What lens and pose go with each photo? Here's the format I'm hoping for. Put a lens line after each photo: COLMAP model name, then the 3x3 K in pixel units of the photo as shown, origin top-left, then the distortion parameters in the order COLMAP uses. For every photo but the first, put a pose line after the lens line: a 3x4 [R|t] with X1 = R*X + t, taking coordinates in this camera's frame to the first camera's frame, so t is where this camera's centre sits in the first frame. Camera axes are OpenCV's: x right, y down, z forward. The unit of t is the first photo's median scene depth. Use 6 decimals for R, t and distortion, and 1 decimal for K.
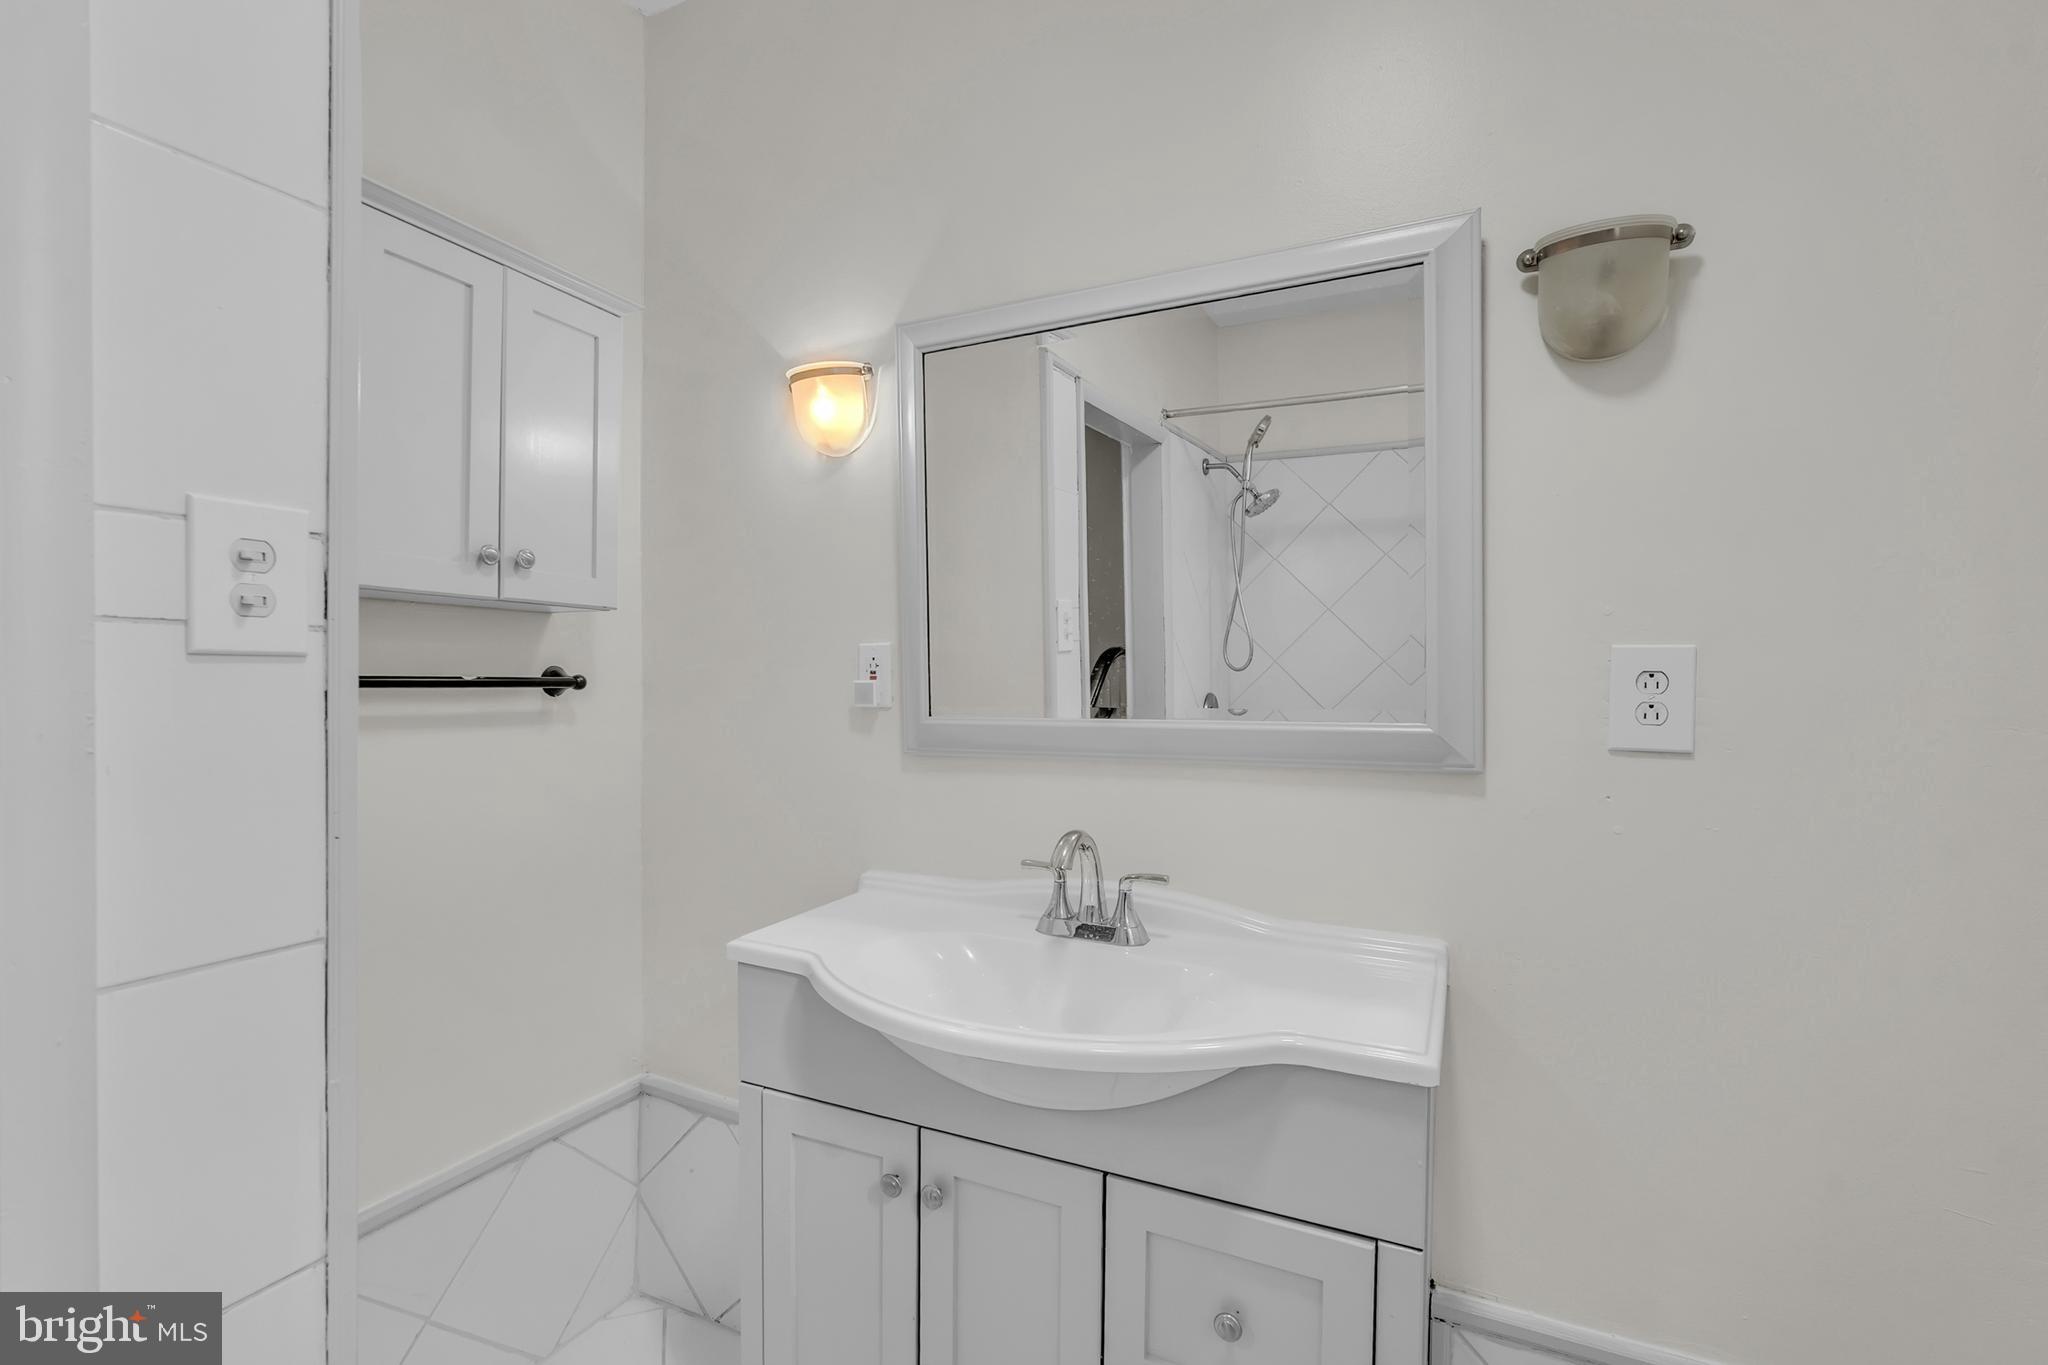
lens RADIAL K [[913.3, 0, 986.5], [0, 913.3, 678.7], [0, 0, 1]] dist [0.000207, -0.000365]
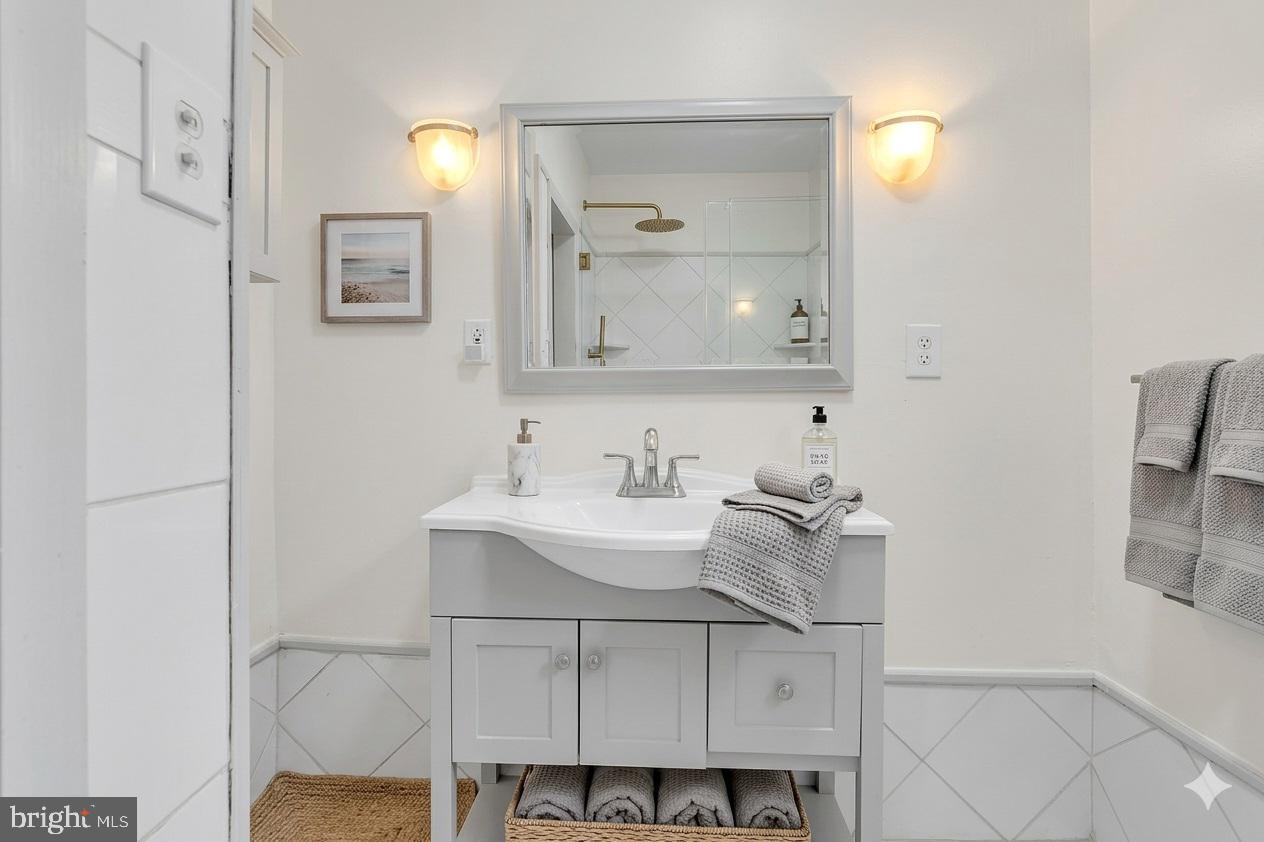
lens RADIAL K [[563.4, 0, 630.2], [0, 563.4, 394.8], [0, 0, 1]] dist [-0.003962, -0.000212]
pose [[0.914574, 0.001733, 0.404416, -0.362021], [0.001142, 0.999976, -0.006867, 0.120816], [-0.404418, 0.006742, 0.914549, 0.108166]]
